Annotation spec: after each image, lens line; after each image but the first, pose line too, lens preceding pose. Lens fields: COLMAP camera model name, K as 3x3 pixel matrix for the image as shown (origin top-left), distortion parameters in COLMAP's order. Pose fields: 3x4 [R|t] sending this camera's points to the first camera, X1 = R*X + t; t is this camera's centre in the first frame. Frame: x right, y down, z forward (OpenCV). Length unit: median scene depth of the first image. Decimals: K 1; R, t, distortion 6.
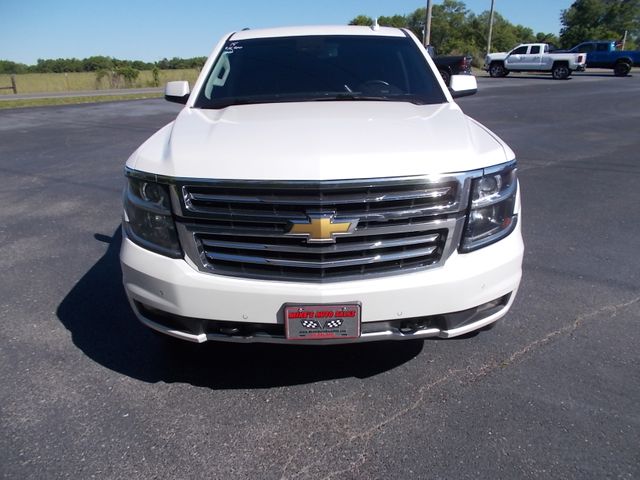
lens RADIAL K [[482.3, 0, 320.0], [0, 482.3, 240.0], [0, 0, 1]] dist [0.003117, 0.001322]
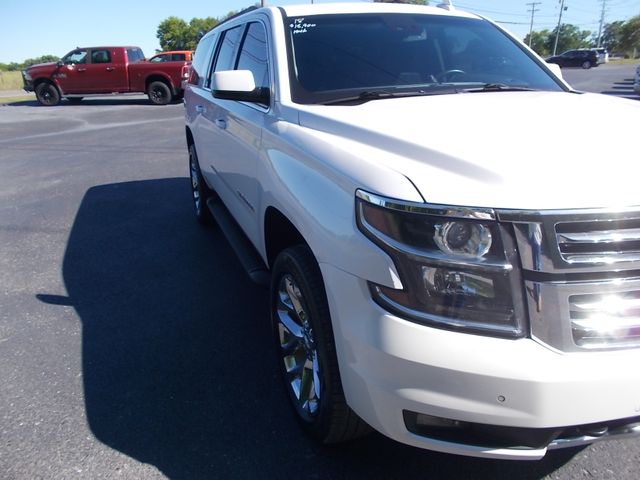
lens RADIAL K [[482.3, 0, 320.0], [0, 482.3, 240.0], [0, 0, 1]] dist [0.003117, 0.001322]
pose [[0.935909, -0.114005, 0.333283, -0.449243], [0.116360, 0.993123, 0.012960, -0.076832], [-0.332469, 0.026652, 0.942738, 0.302994]]
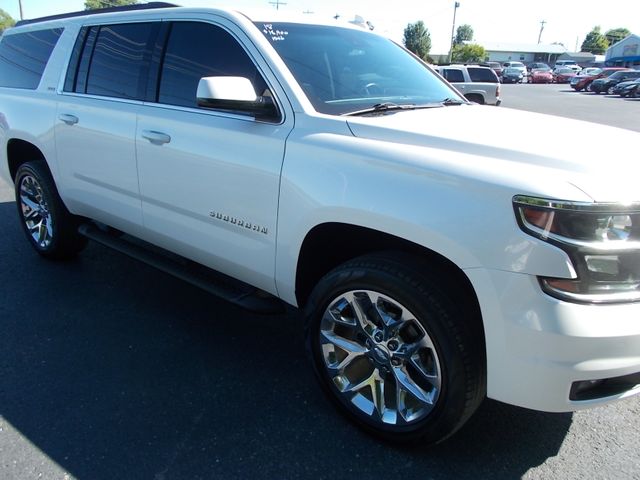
lens RADIAL K [[482.3, 0, 320.0], [0, 482.3, 240.0], [0, 0, 1]] dist [0.003117, 0.001322]
pose [[0.639011, -0.212836, 0.739165, -0.749735], [0.223916, 0.970810, 0.085960, -0.153464], [-0.735885, 0.110581, 0.668016, 0.528827]]
